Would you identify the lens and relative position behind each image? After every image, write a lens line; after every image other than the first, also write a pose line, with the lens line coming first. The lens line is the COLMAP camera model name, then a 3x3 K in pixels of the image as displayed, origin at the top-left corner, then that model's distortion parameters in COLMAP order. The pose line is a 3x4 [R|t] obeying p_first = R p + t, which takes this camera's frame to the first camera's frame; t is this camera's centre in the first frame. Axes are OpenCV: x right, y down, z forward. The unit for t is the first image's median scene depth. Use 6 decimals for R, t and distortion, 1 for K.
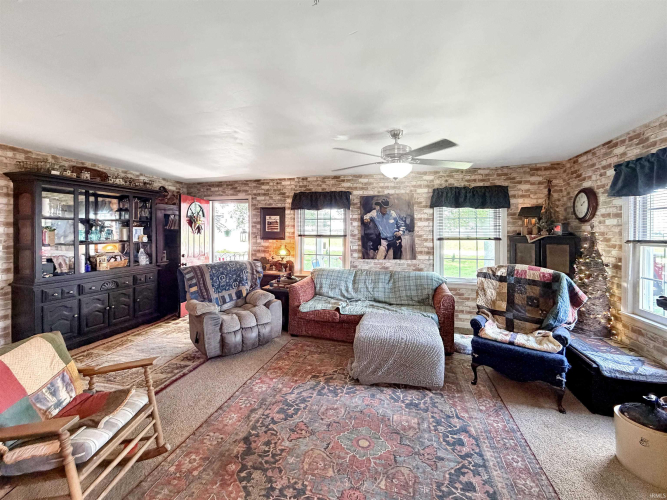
lens RADIAL K [[281.3, 0, 329.4], [0, 281.3, 230.3], [0, 0, 1]] dist [-0.002990, -0.000307]
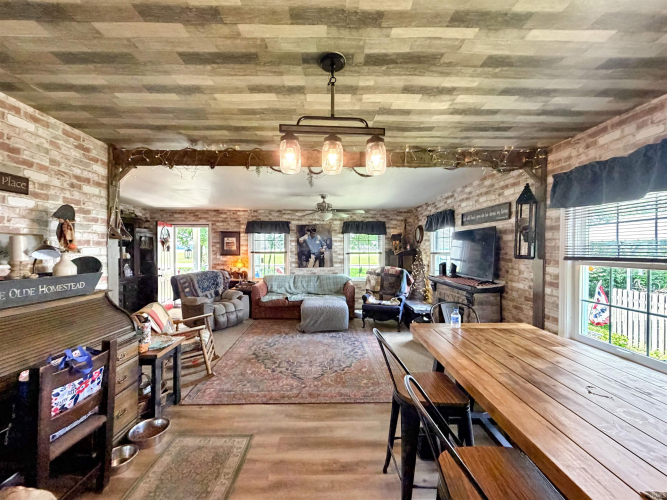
lens RADIAL K [[281.3, 0, 330.7], [0, 281.3, 249.9], [0, 0, 1]] dist [-0.002990, -0.000307]
pose [[0.955732, -0.006953, 0.294157, -0.181782], [0.004531, 0.999950, 0.008913, -0.004518], [-0.294204, -0.007186, 0.955716, -0.536916]]
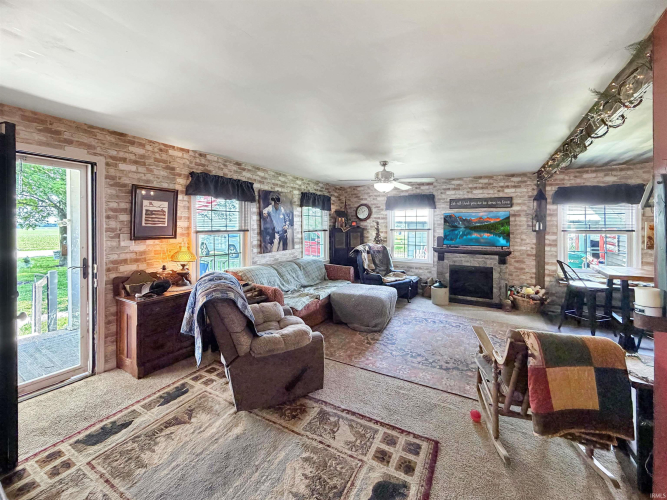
lens RADIAL K [[281.3, 0, 338.5], [0, 281.3, 225.9], [0, 0, 1]] dist [-0.002990, -0.000307]
pose [[0.227086, -0.004798, 0.973863, -0.930022], [-0.004395, 0.999973, 0.005952, -0.002833], [-0.973865, -0.005632, 0.227059, 0.614662]]
